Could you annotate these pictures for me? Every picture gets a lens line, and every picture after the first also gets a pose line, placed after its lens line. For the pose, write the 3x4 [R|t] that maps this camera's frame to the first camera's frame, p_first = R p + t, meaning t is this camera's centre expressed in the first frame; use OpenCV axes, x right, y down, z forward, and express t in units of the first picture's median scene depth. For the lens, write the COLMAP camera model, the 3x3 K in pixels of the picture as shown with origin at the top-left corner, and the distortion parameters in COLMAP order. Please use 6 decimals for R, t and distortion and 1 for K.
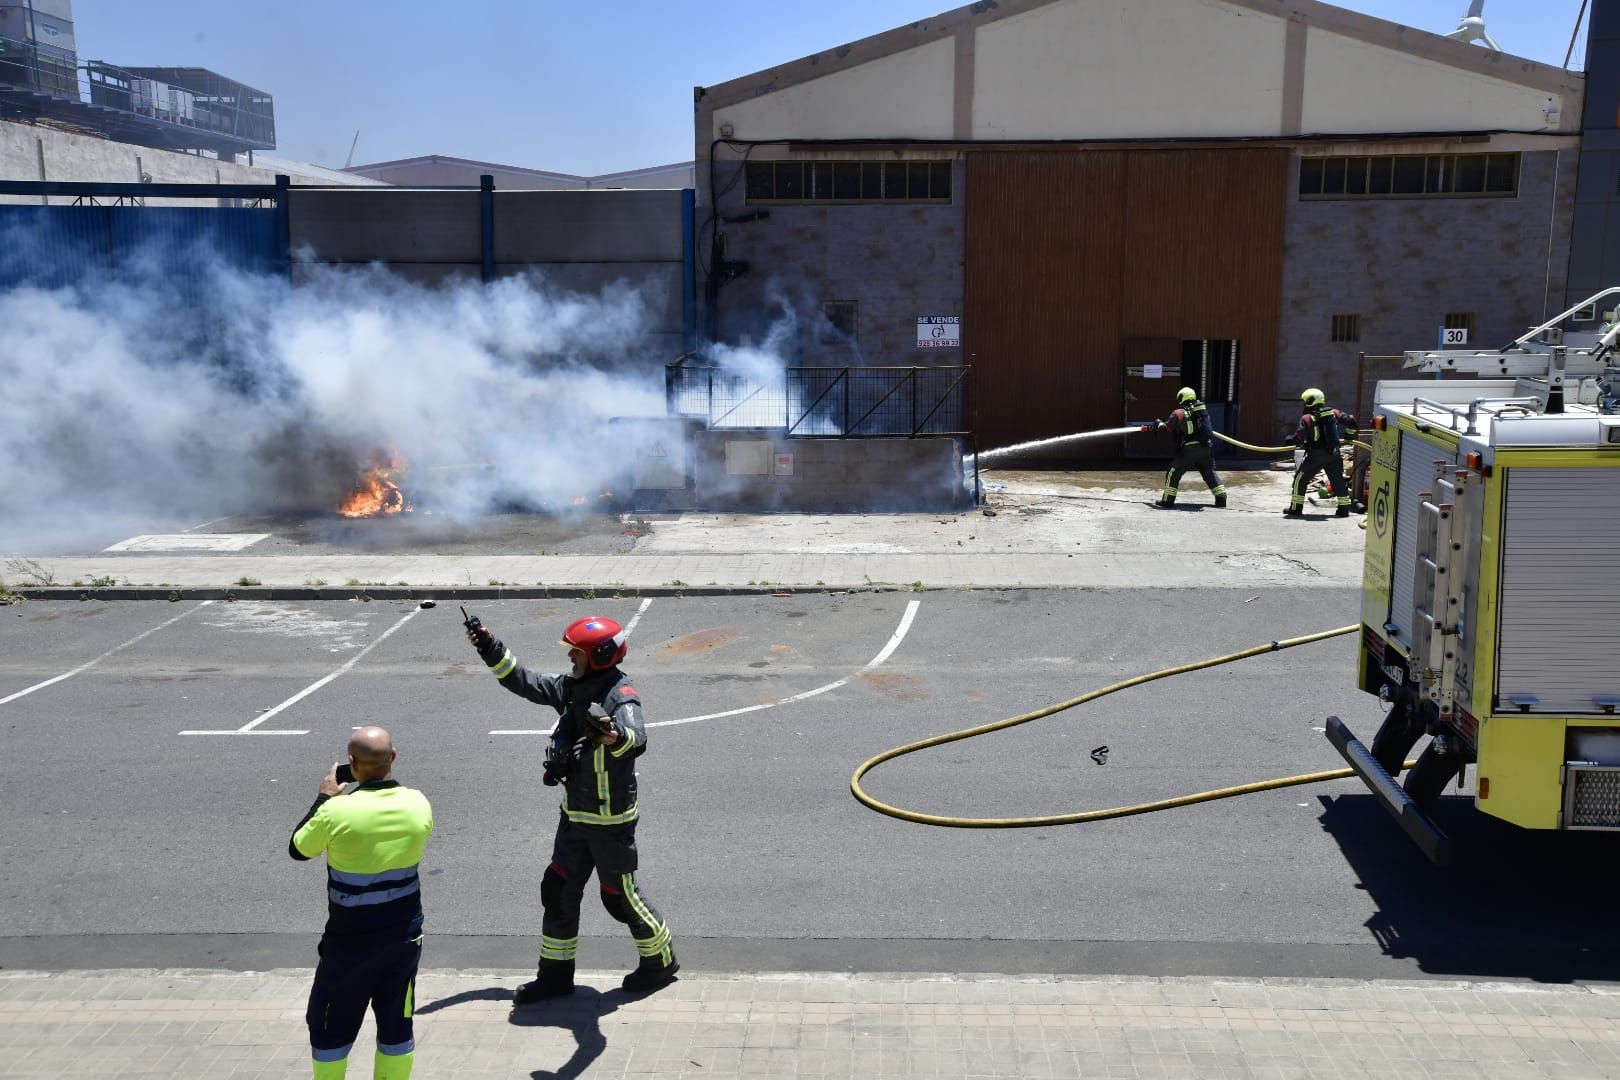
lens RADIAL K [[1725.3, 0, 812.7], [0, 1725.3, 507.7], [0, 0, 1]] dist [0.066998, 0.000000]
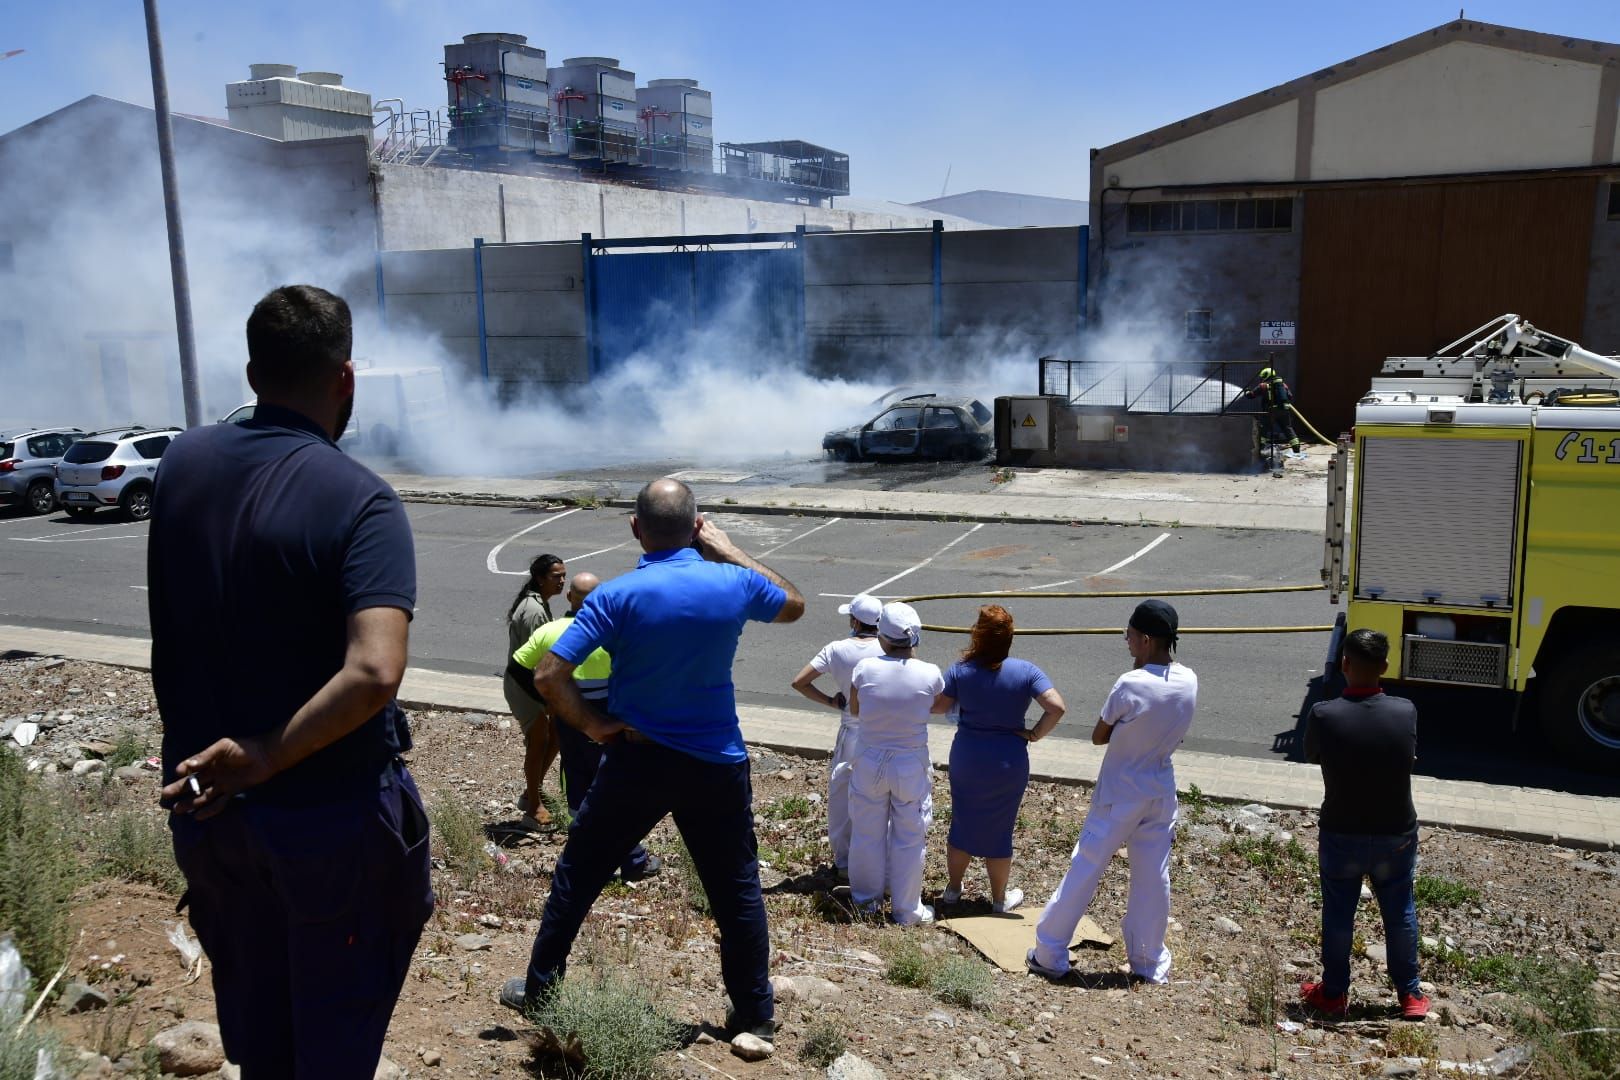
lens RADIAL K [[1428.4, 0, 782.3], [0, 1428.4, 531.5], [0, 0, 1]] dist [-0.055174, 0.124147]
pose [[0.929752, 0.047546, -0.365104, 0.124042], [-0.032250, 0.998332, 0.047883, 0.005286], [0.366771, -0.032745, 0.929735, -0.108539]]
